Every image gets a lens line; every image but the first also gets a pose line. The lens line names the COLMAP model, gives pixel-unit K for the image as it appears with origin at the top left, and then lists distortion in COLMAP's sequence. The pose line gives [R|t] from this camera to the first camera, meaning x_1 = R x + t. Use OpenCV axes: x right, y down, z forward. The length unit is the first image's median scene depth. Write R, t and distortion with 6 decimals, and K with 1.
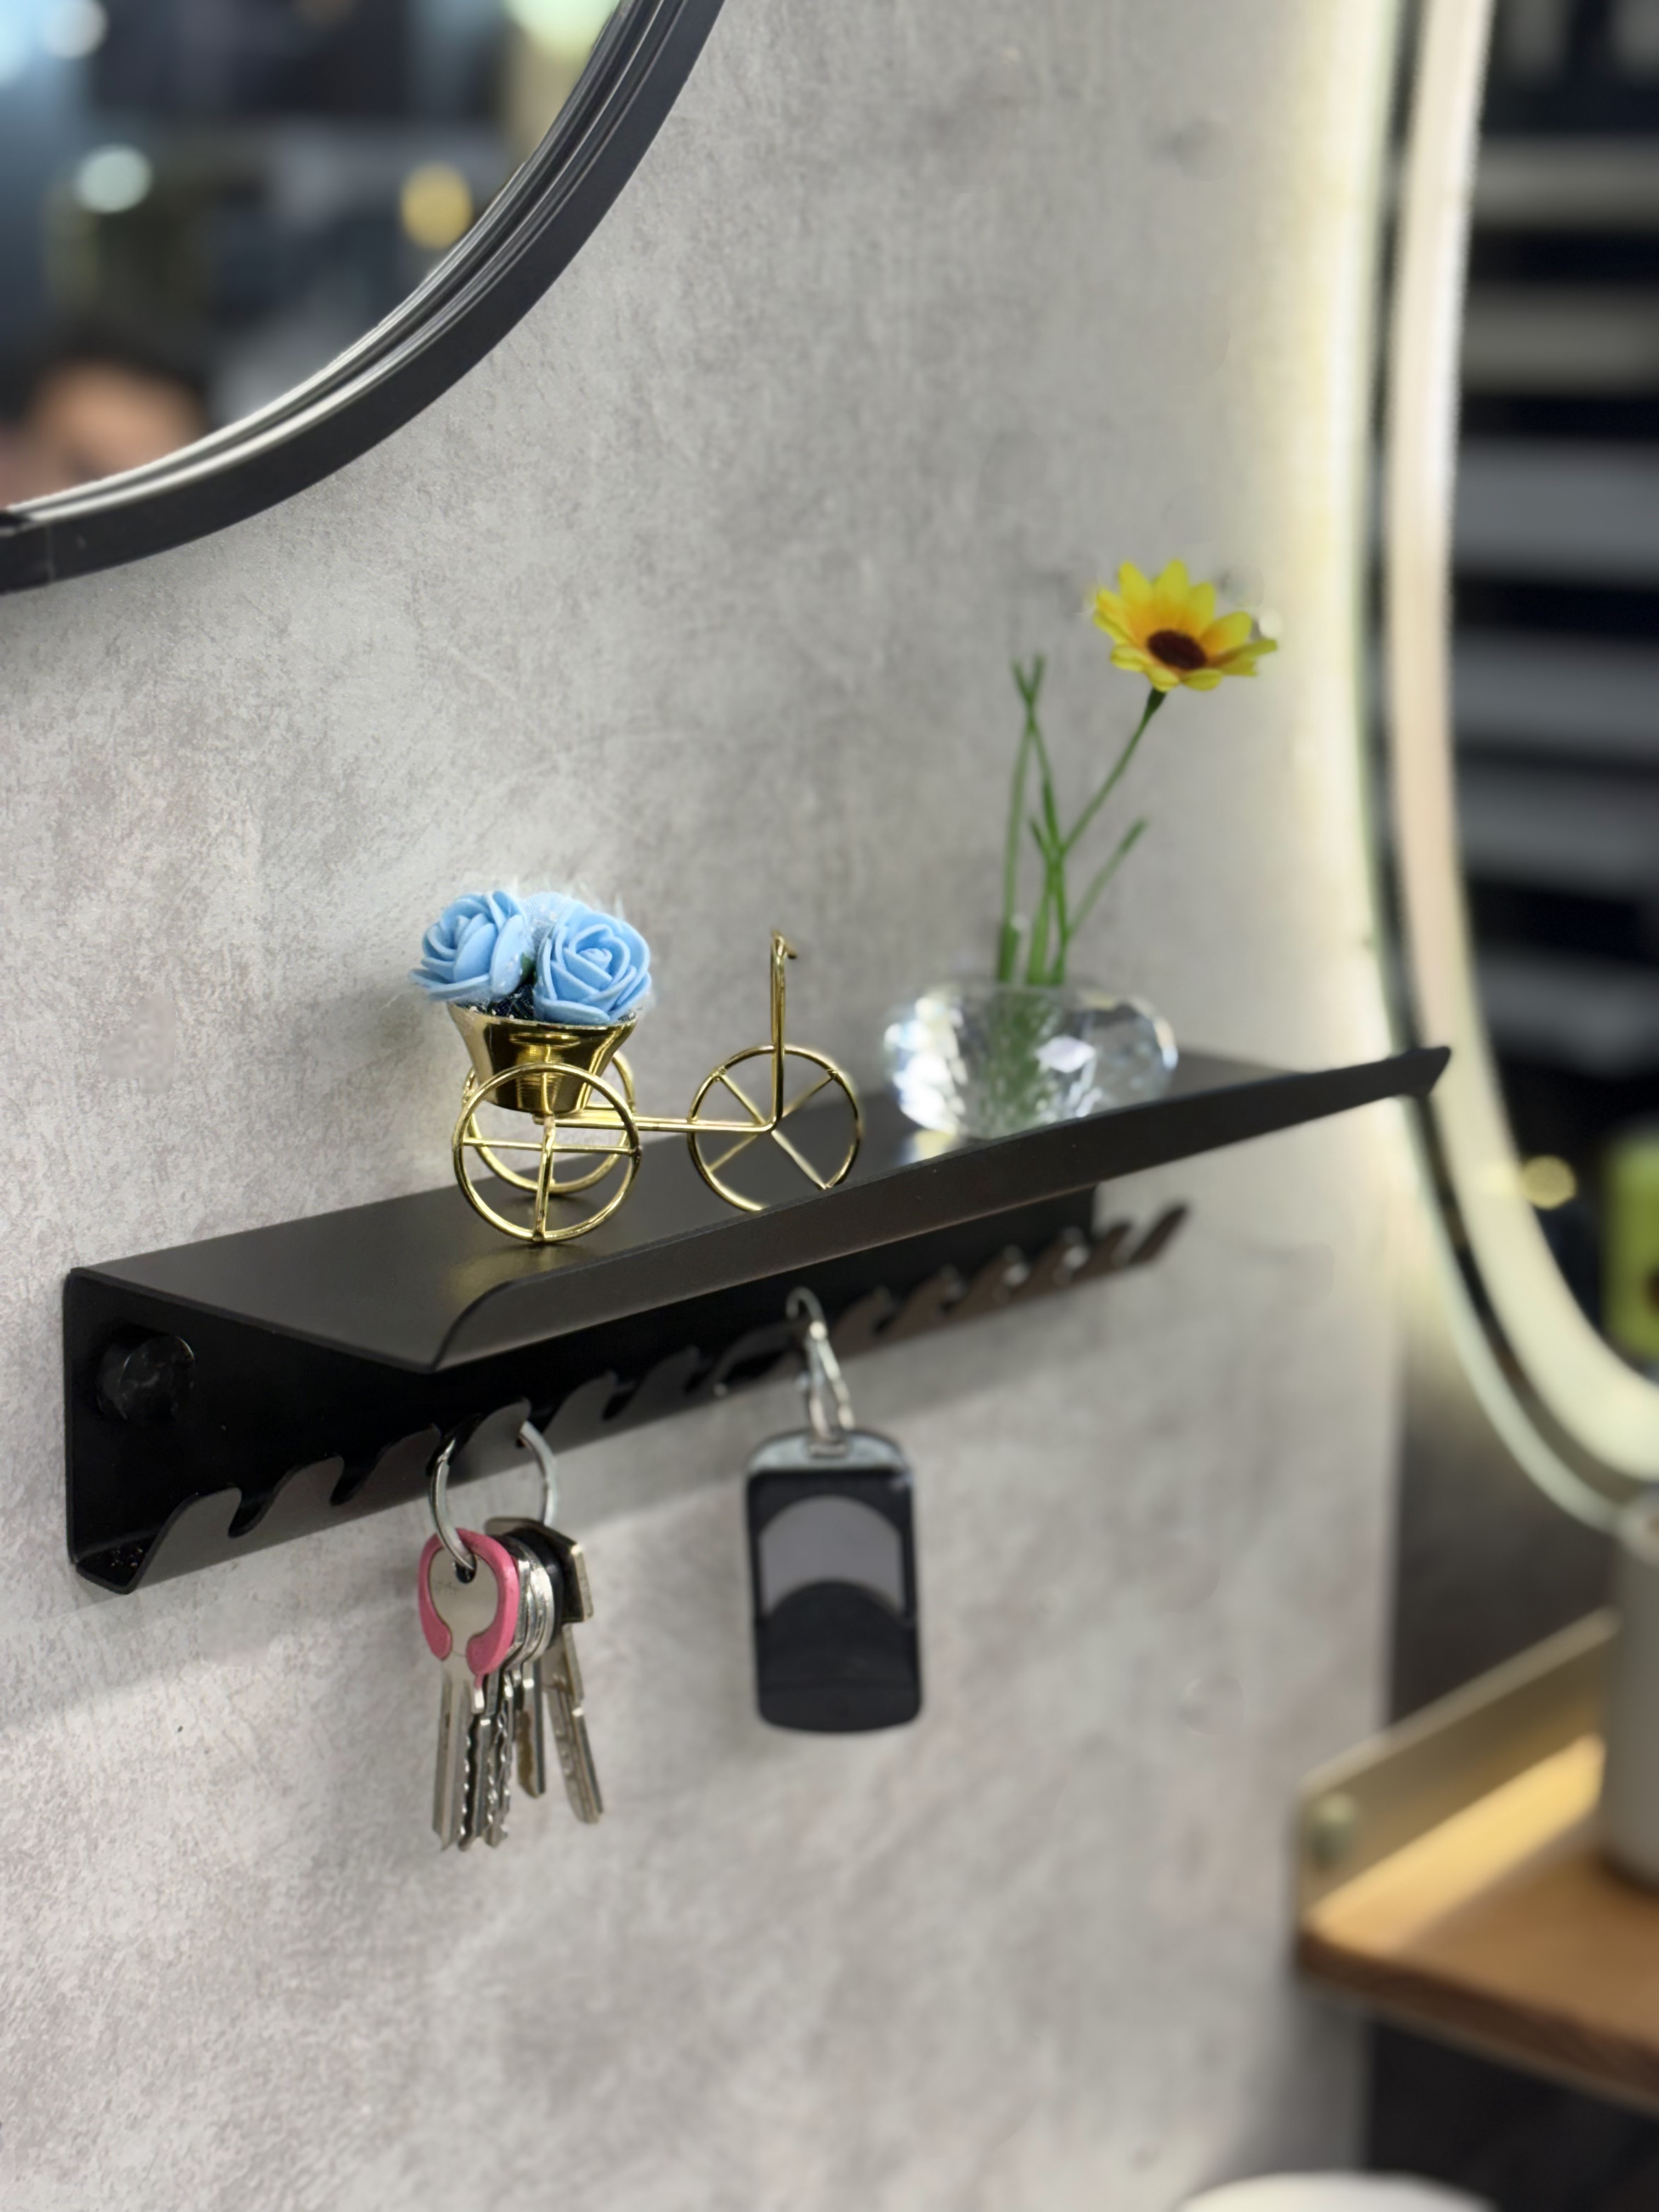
lens RADIAL K [[3434.8, 0, 906.0], [0, 3434.8, 1138.9], [0, 0, 1]] dist [0.063076, 0.000000]
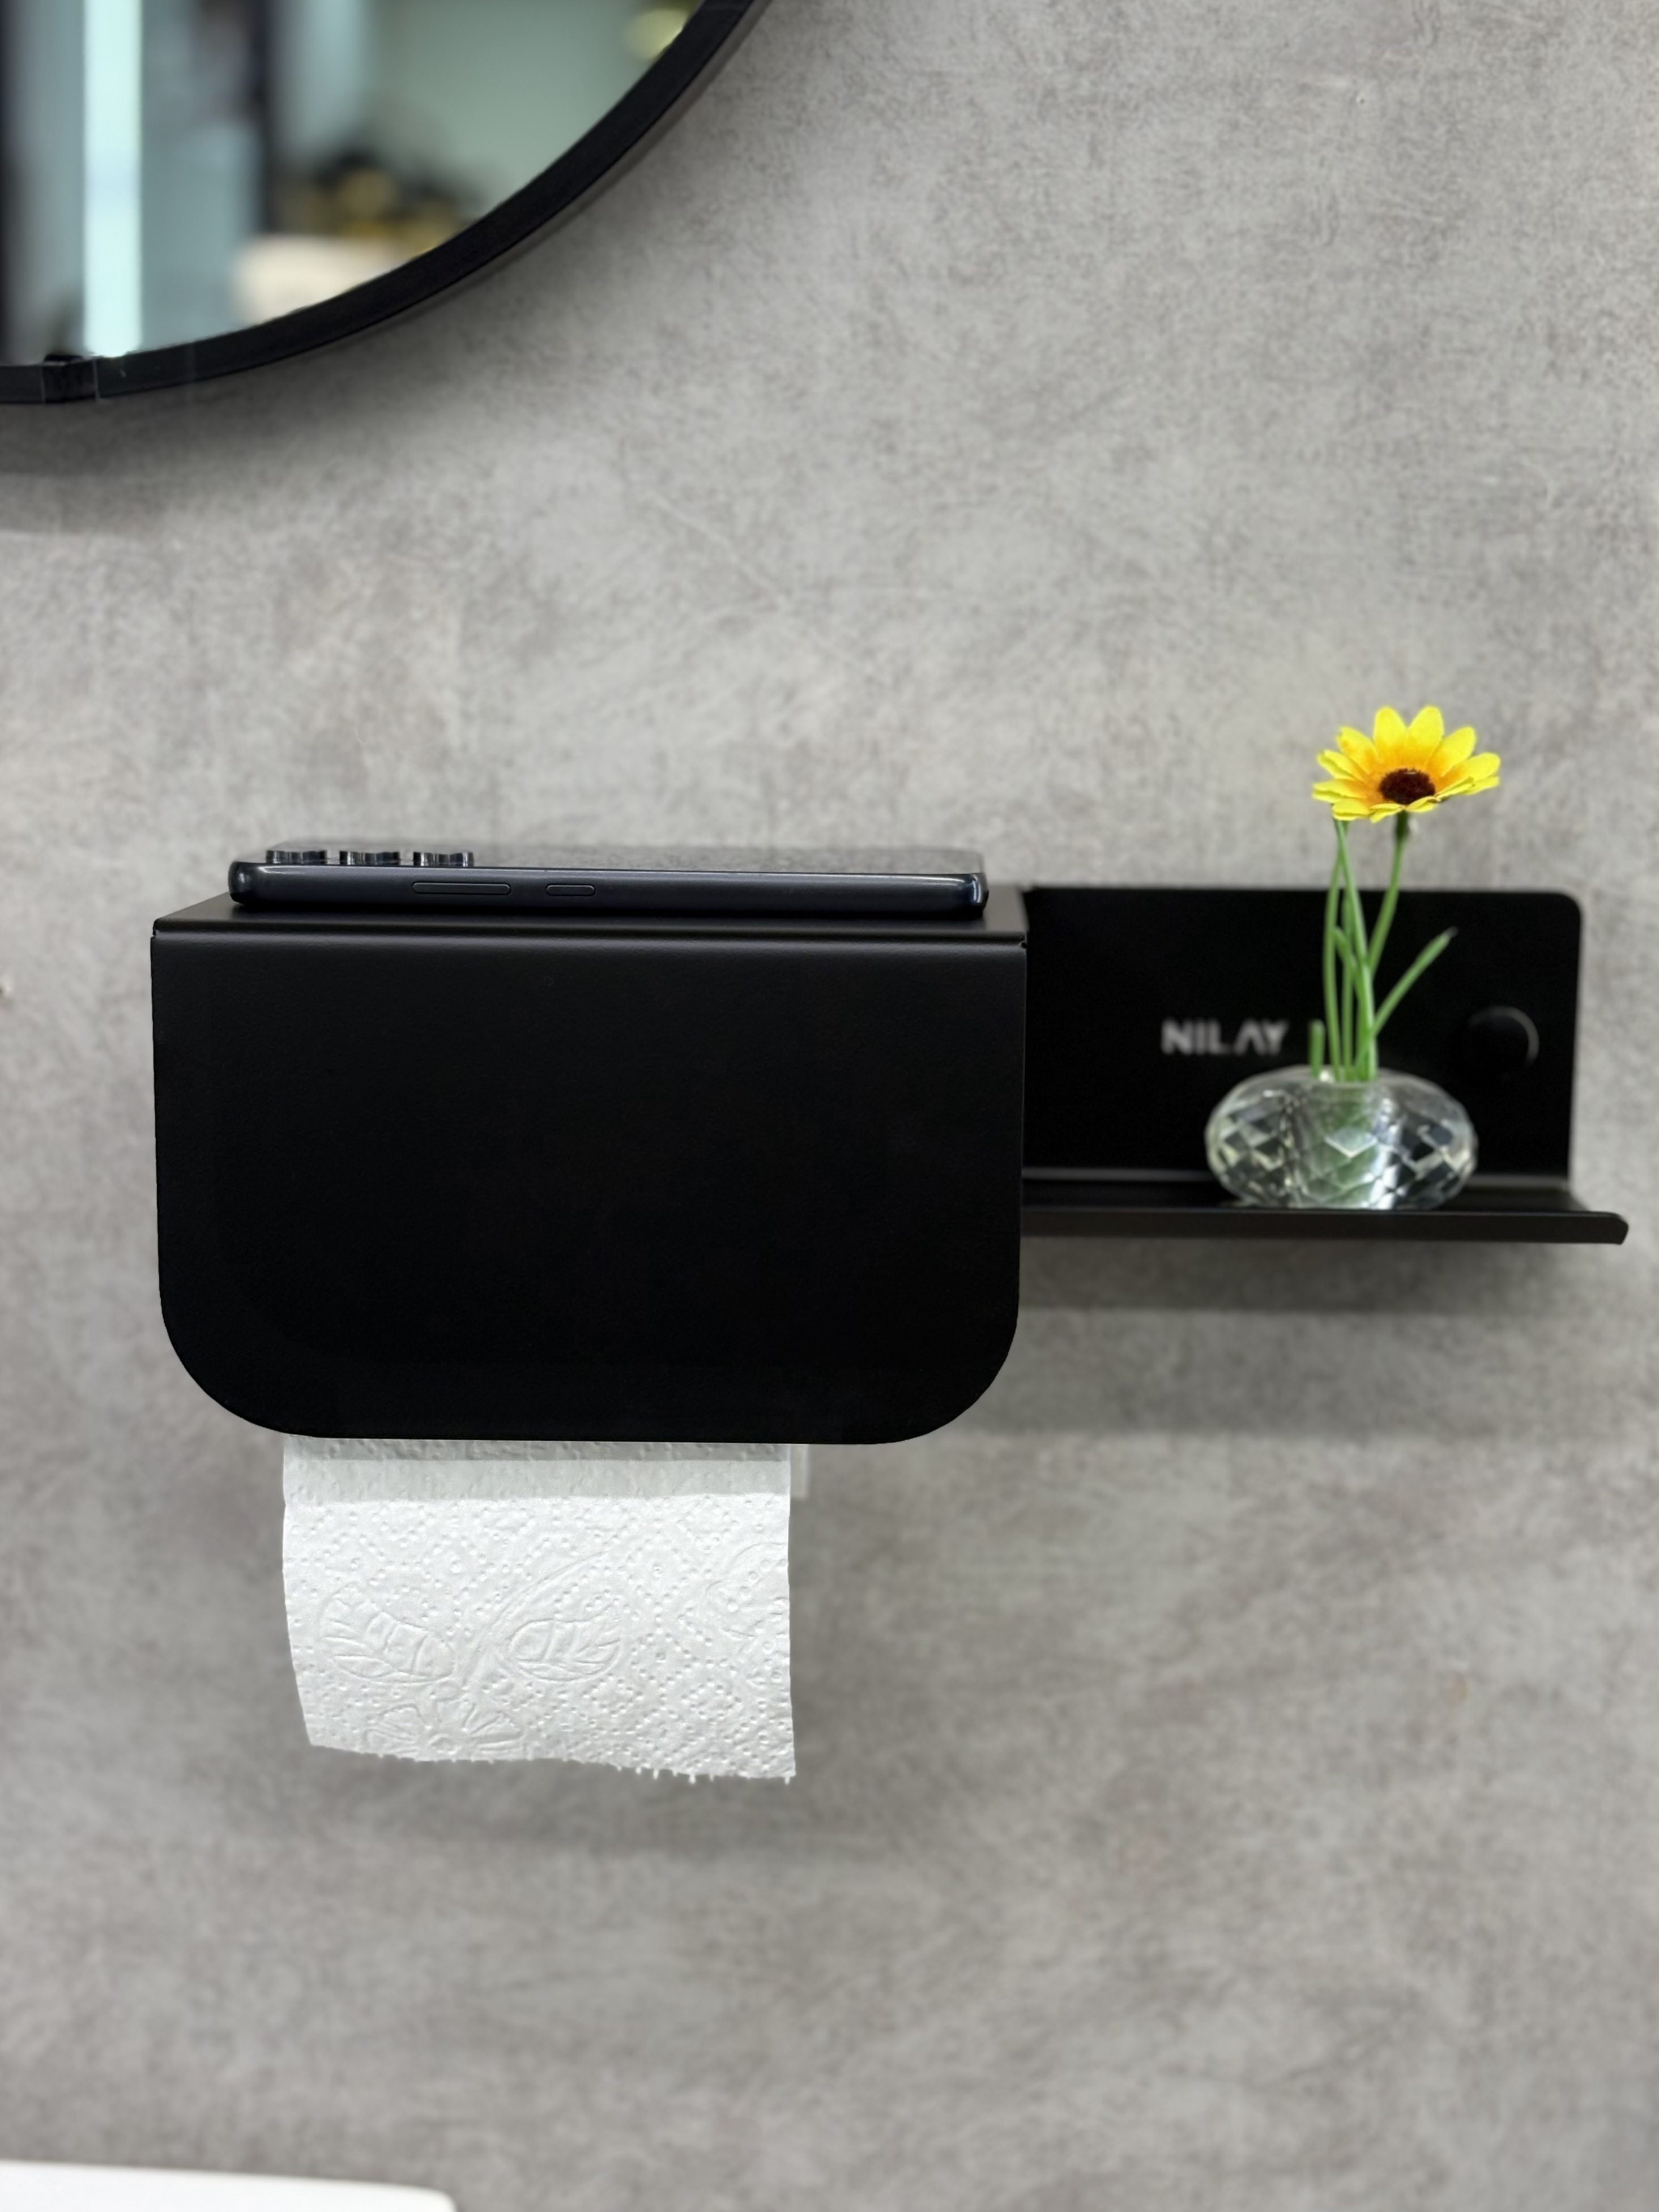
lens RADIAL K [[3435.1, 0, 831.7], [0, 3435.1, 1133.4], [0, 0, 1]] dist [0.063076, 0.000000]
pose [[0.595993, 0.126165, -0.793016, 0.932225], [-0.186392, 0.982342, 0.016203, 0.054833], [0.781057, 0.138155, 0.608985, 0.299772]]
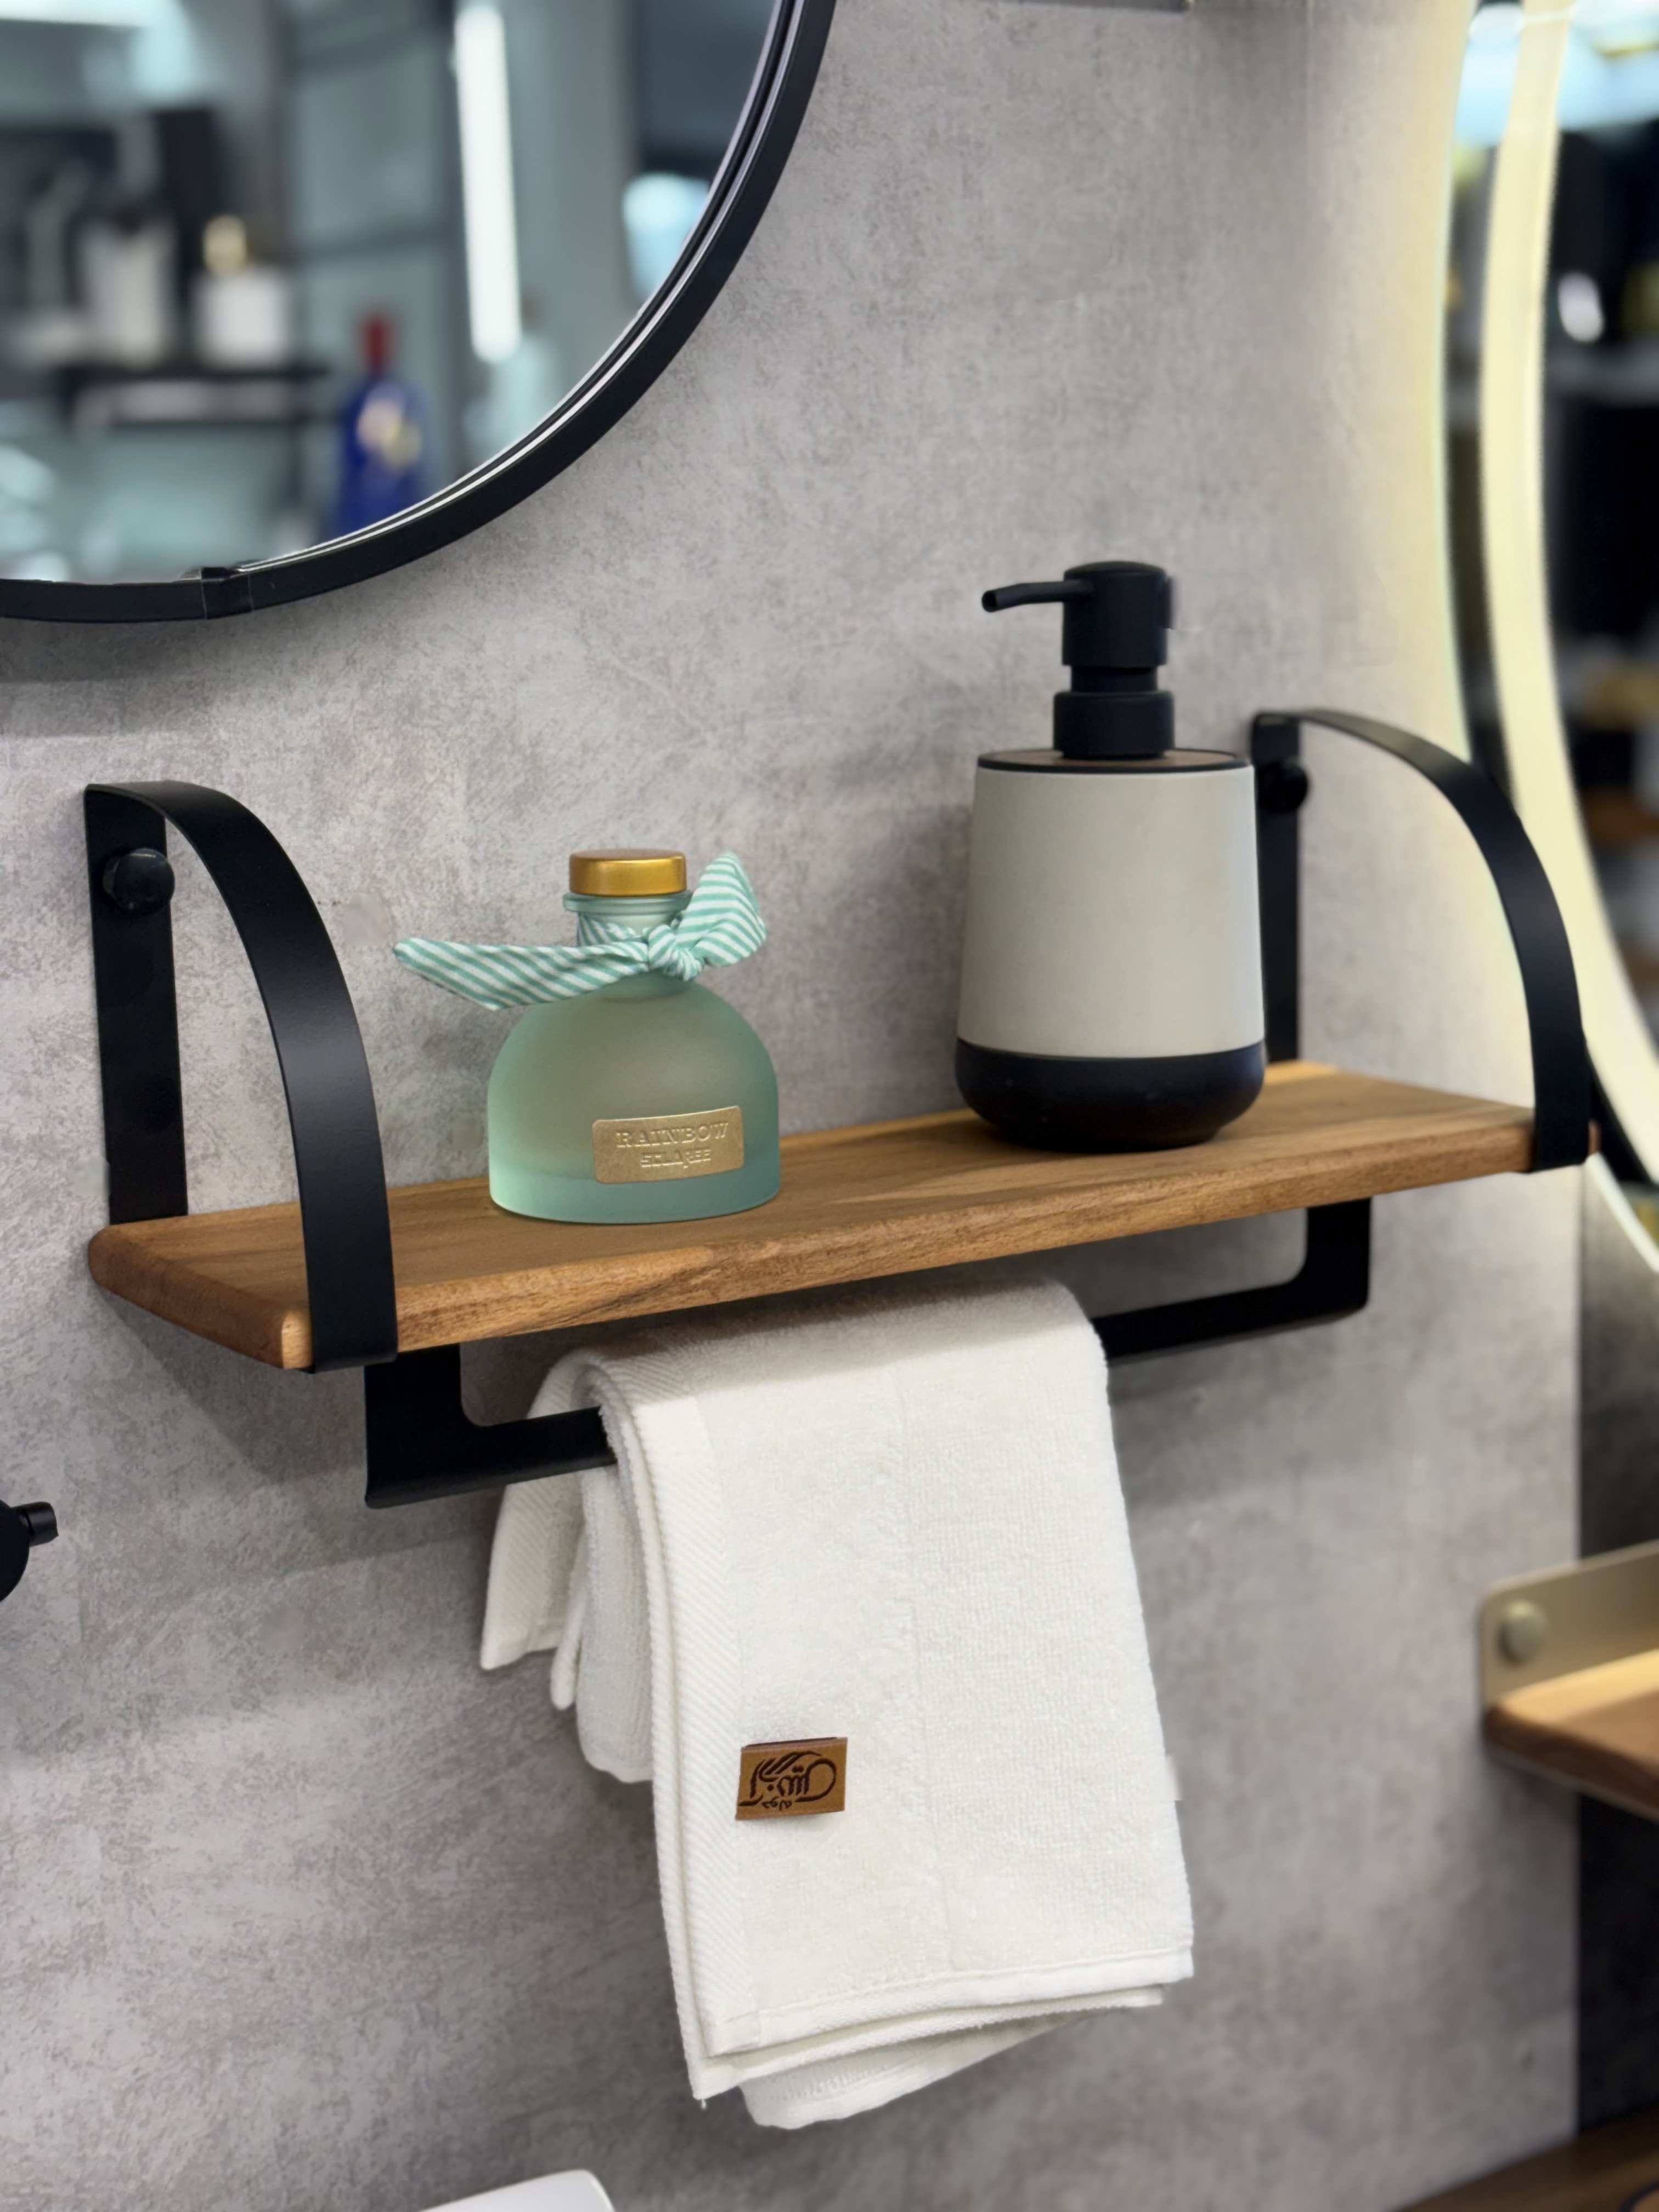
lens RADIAL K [[3434.8, 0, 886.3], [0, 3434.8, 1135.7], [0, 0, 1]] dist [0.063076, 0.000000]
pose [[0.952034, 0.004483, -0.305959, 0.422988], [-0.015995, 0.999255, -0.035128, 0.109095], [0.305573, 0.038337, 0.951396, -0.350869]]
